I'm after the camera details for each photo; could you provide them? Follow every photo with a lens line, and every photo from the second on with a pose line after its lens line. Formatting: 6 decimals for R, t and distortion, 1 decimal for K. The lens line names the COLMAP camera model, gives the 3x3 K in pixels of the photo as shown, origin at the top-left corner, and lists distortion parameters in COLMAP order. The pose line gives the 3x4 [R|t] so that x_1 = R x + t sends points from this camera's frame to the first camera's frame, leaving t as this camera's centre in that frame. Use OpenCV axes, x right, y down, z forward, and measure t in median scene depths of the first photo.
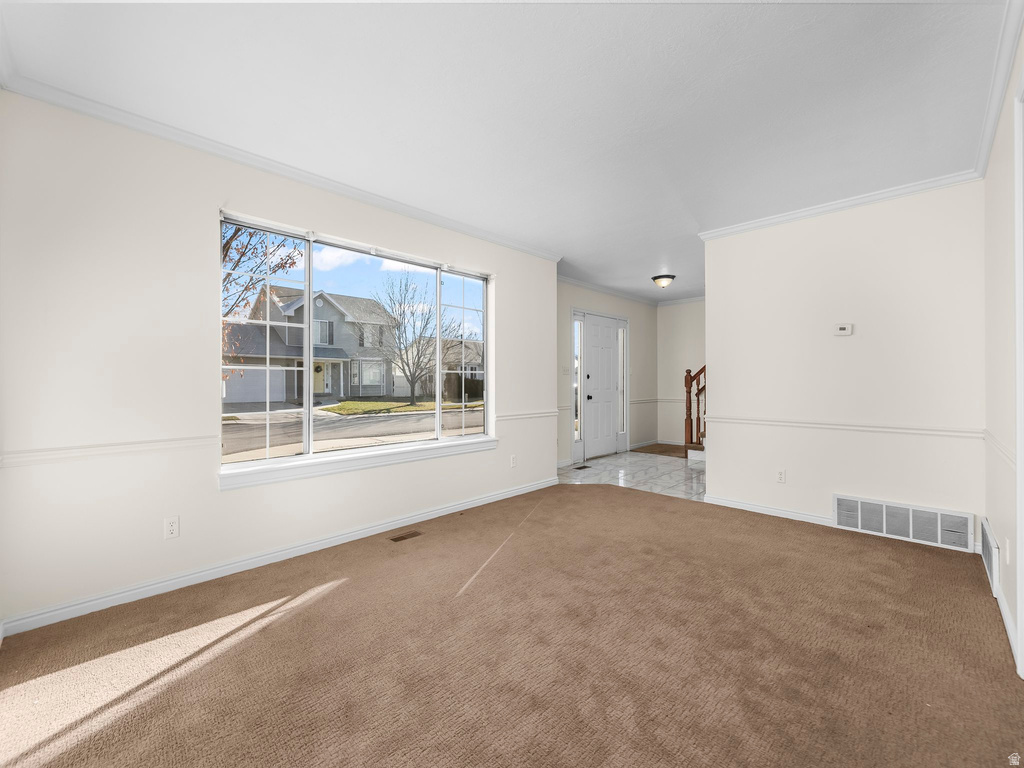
lens RADIAL K [[431.0, 0, 510.5], [0, 431.0, 383.6], [0, 0, 1]] dist [0.001082, -0.001224]
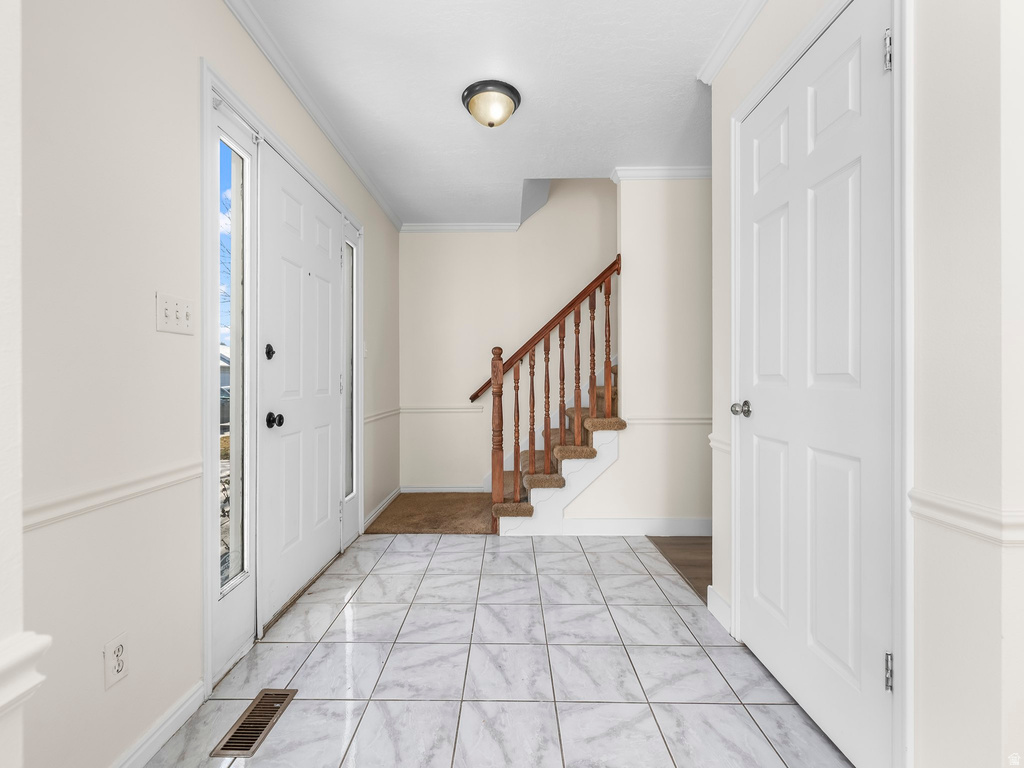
lens RADIAL K [[431.0, 0, 505.4], [0, 431.0, 382.8], [0, 0, 1]] dist [0.001082, -0.001224]
pose [[0.720379, -0.002275, 0.693576, 0.086851], [0.000123, 0.999995, 0.003152, 0.004591], [-0.693580, -0.002185, 0.720376, 0.649546]]
